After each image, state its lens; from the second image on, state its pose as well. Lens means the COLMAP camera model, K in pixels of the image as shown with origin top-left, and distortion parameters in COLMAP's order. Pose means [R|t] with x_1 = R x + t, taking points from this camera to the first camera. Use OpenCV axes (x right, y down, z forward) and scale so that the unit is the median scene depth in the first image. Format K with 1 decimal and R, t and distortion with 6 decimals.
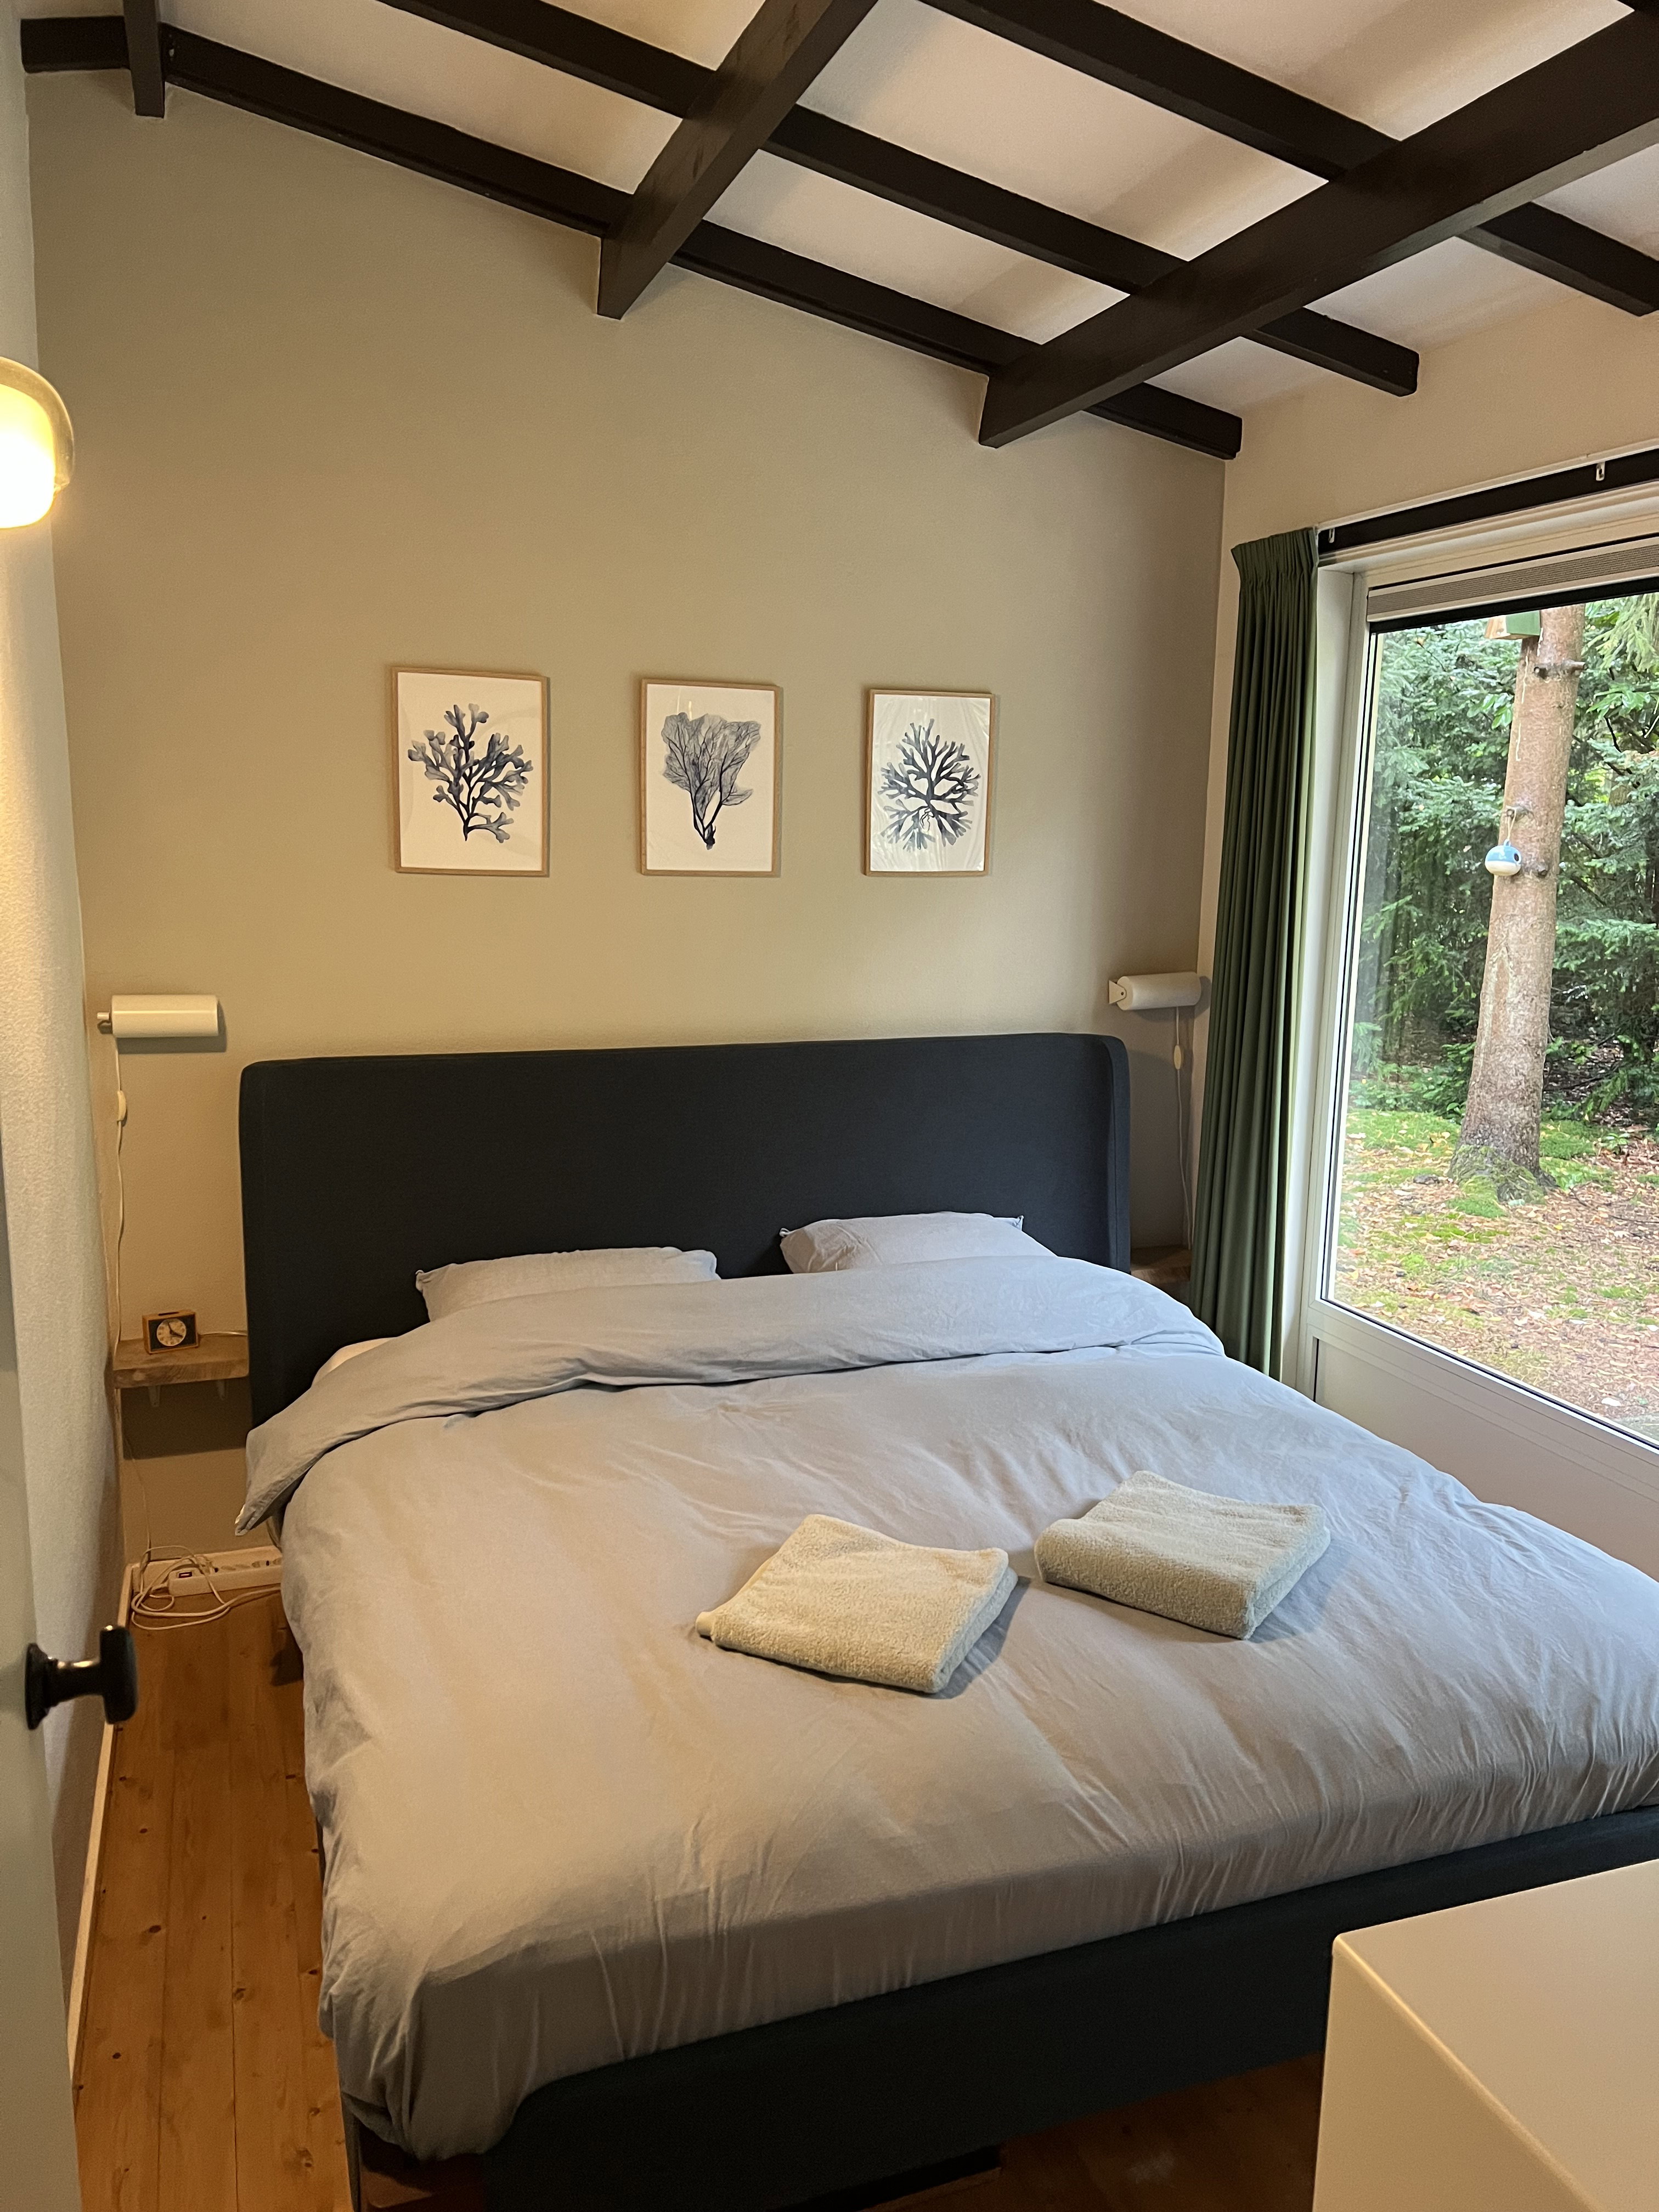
lens RADIAL K [[1658.1, 0, 830.3], [0, 1658.1, 1108.1], [0, 0, 1]] dist [0.014611, -0.035287]
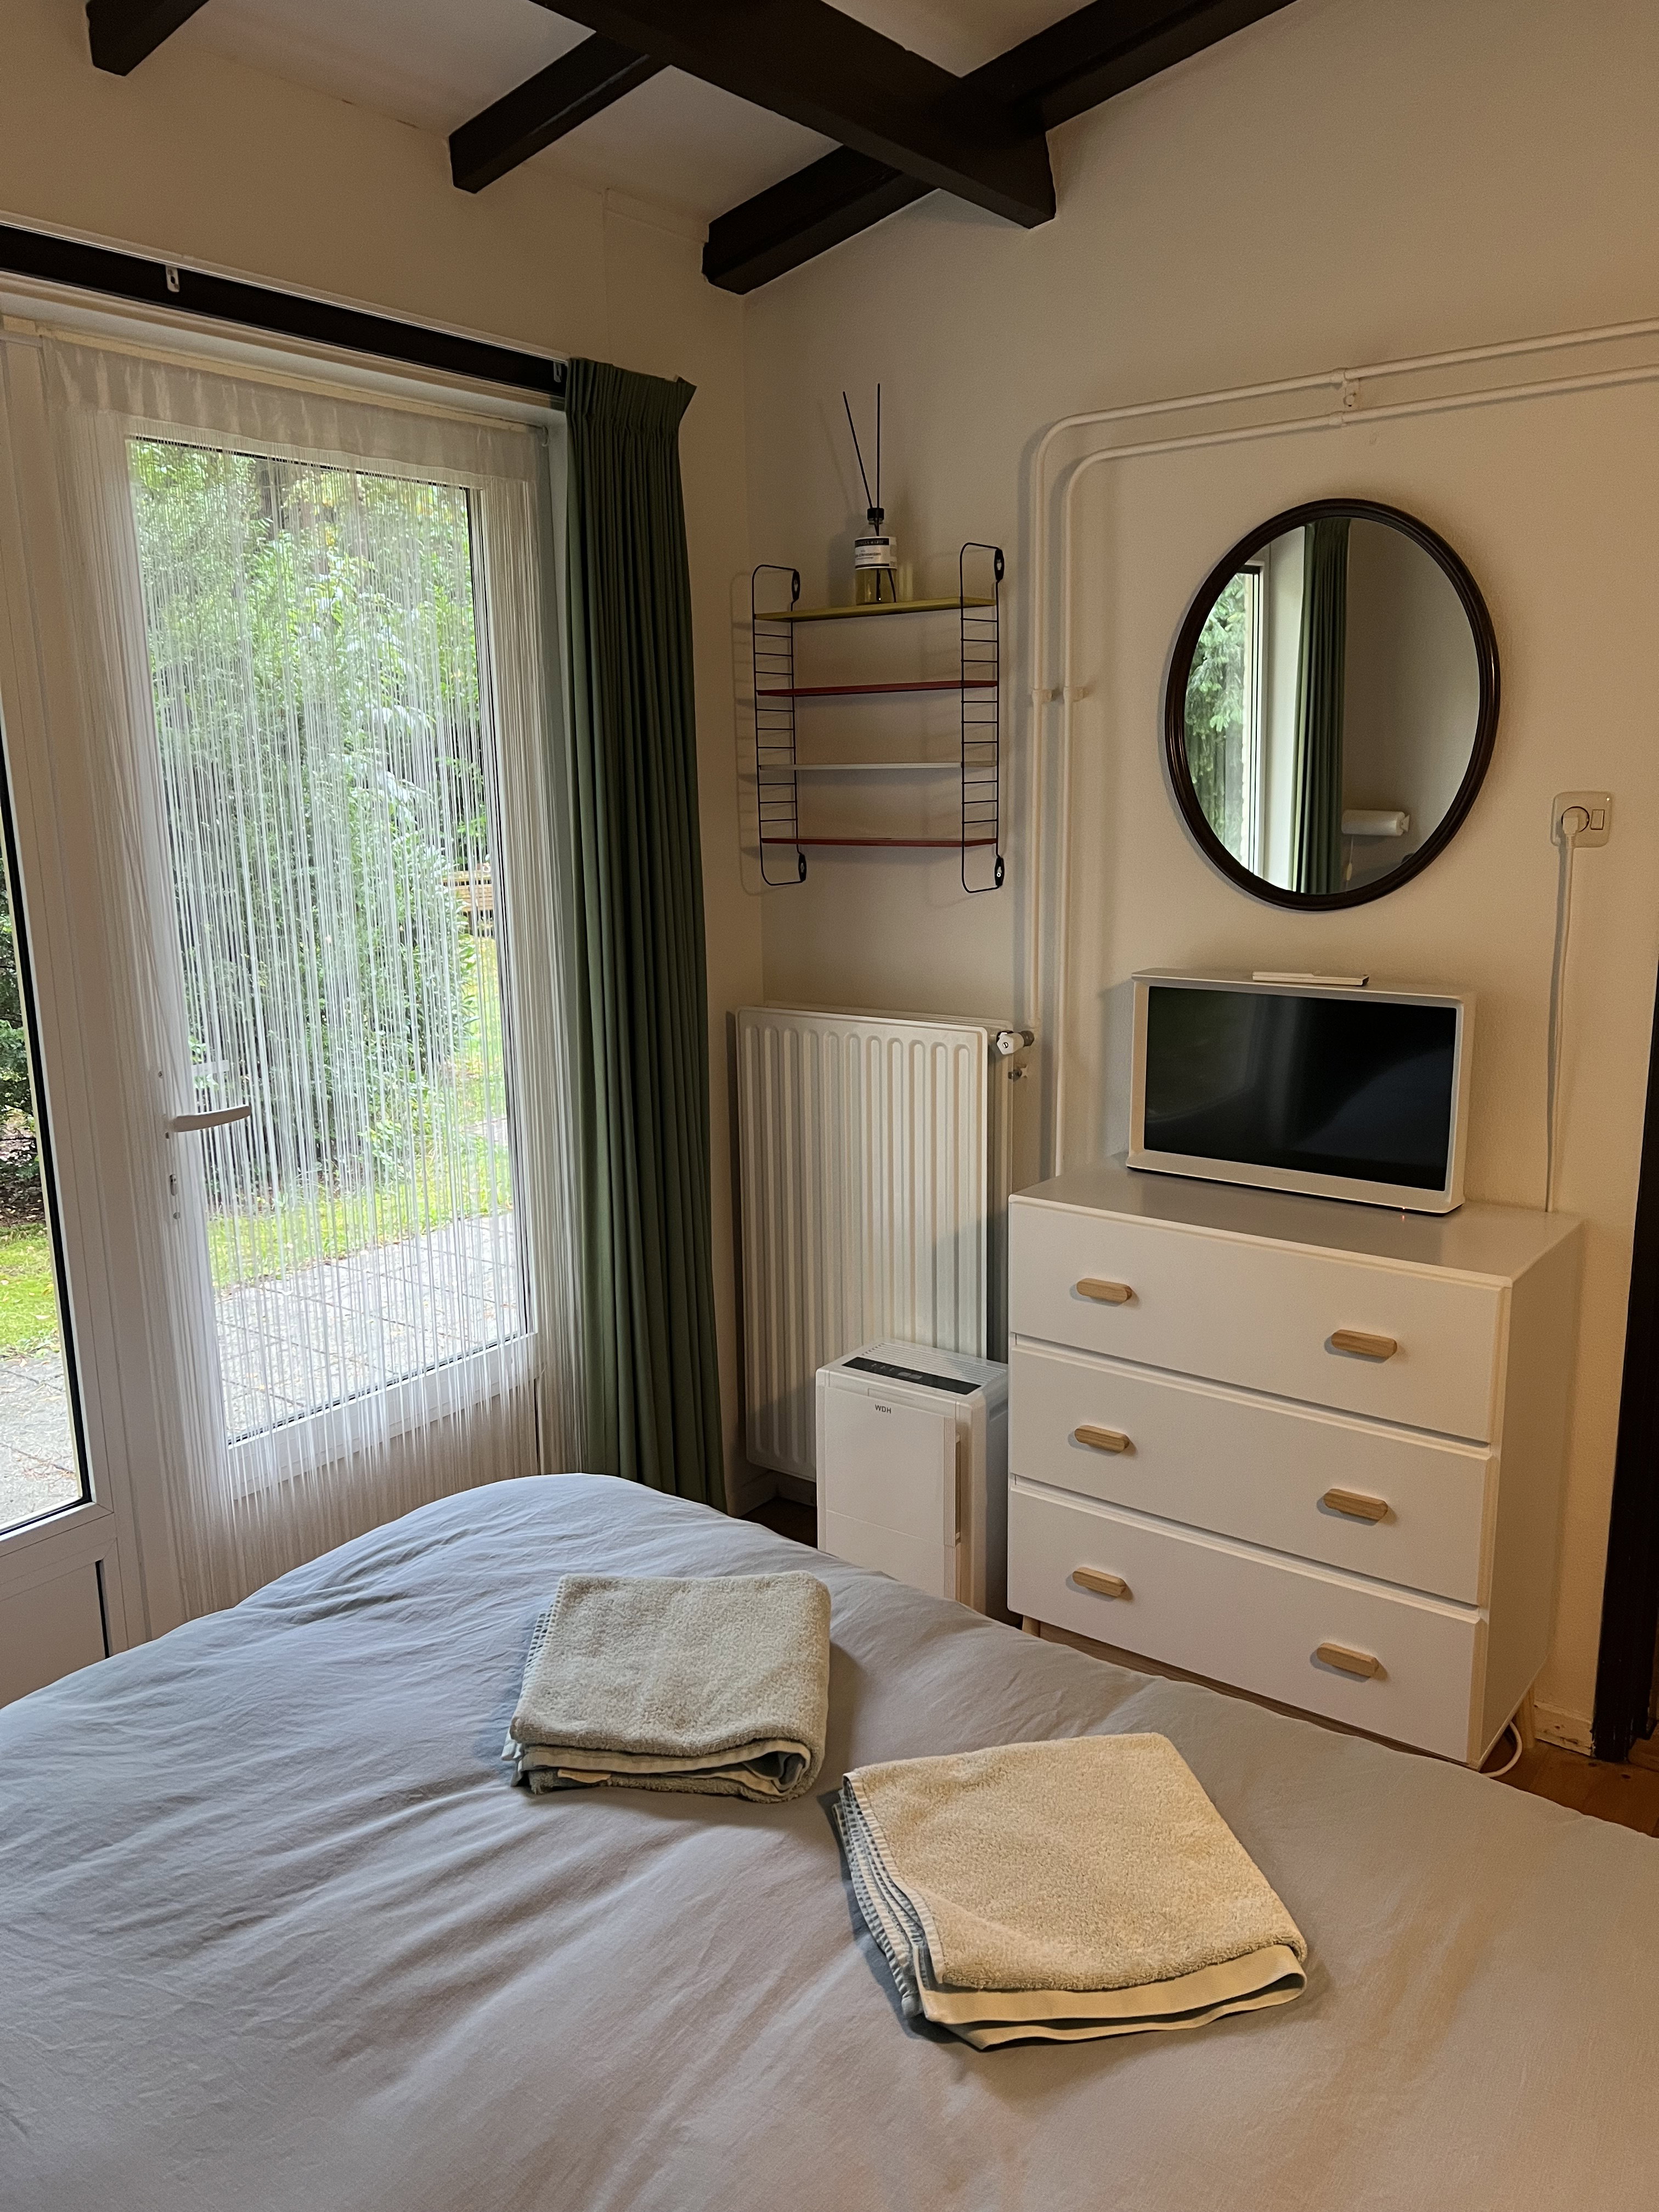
lens RADIAL K [[1658.1, 0, 828.0], [0, 1658.1, 1102.7], [0, 0, 1]] dist [0.014611, -0.035287]
pose [[-0.546991, -0.182372, 0.817032, -0.306817], [0.151872, 0.938168, 0.311088, -0.163054], [-0.823247, 0.294247, -0.485472, 0.931721]]
